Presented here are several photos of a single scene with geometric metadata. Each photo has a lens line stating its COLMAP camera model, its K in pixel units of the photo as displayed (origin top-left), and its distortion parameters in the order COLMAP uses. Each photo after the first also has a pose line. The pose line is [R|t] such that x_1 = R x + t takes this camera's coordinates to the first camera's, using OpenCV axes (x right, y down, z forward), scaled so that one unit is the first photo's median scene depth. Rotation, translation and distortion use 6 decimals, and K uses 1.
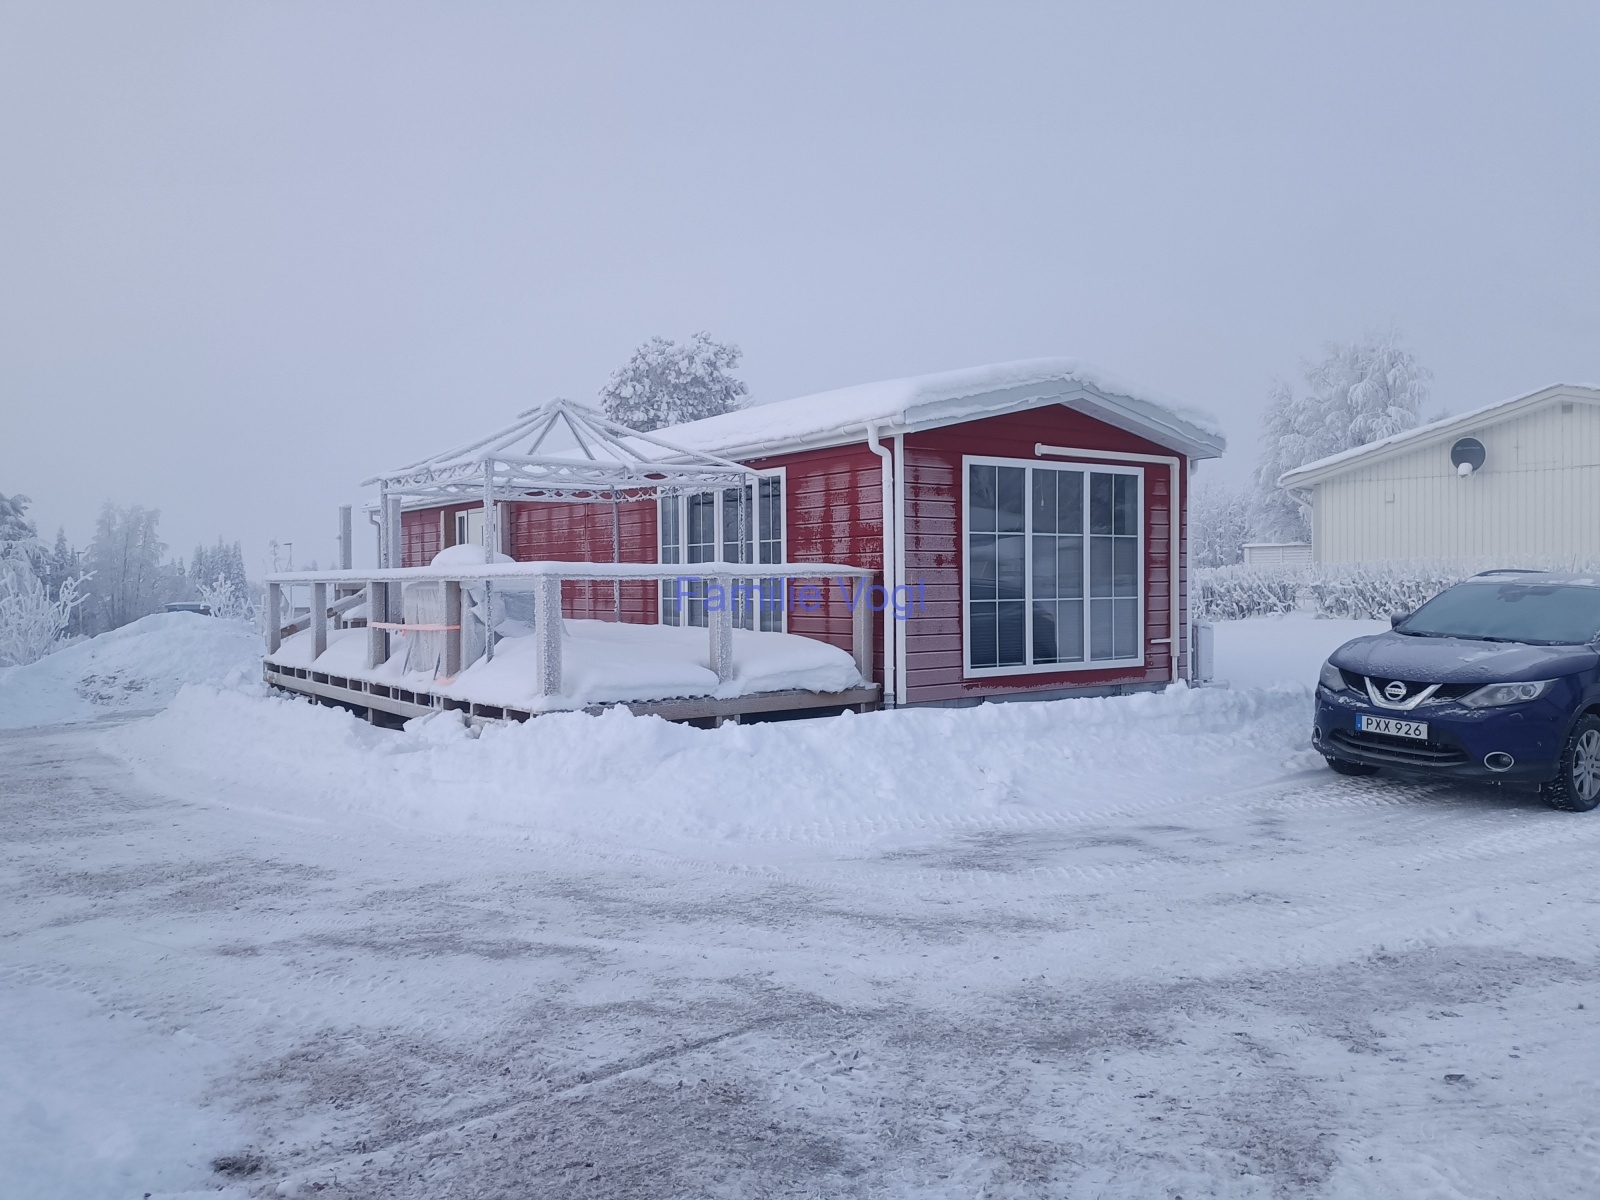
lens RADIAL K [[1173.4, 0, 793.4], [0, 1173.4, 604.0], [0, 0, 1]] dist [0.083519, -0.087750]
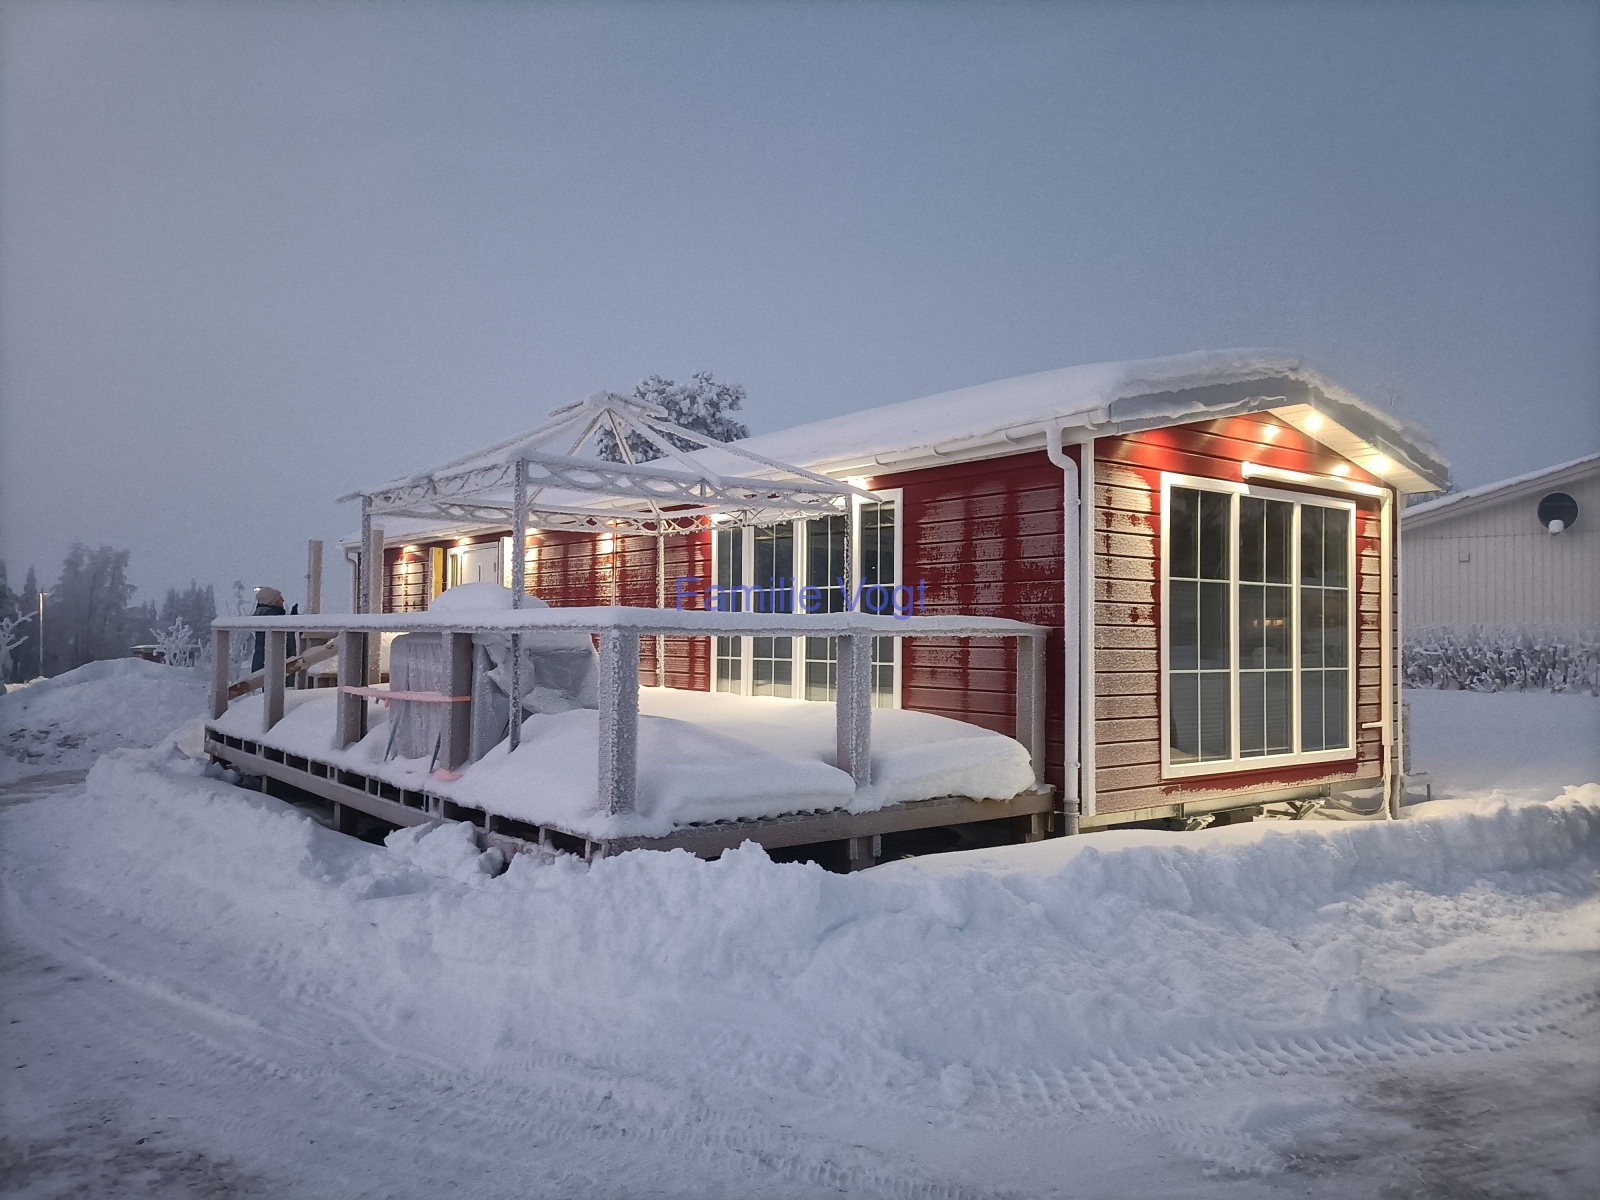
lens RADIAL K [[1172.0, 0, 802.8], [0, 1172.0, 604.9], [0, 0, 1]] dist [0.095823, -0.131627]
pose [[0.999479, 0.017738, 0.026965, -0.101791], [-0.016534, 0.998884, -0.044237, -0.008138], [-0.027719, 0.043768, 0.998657, 0.281516]]
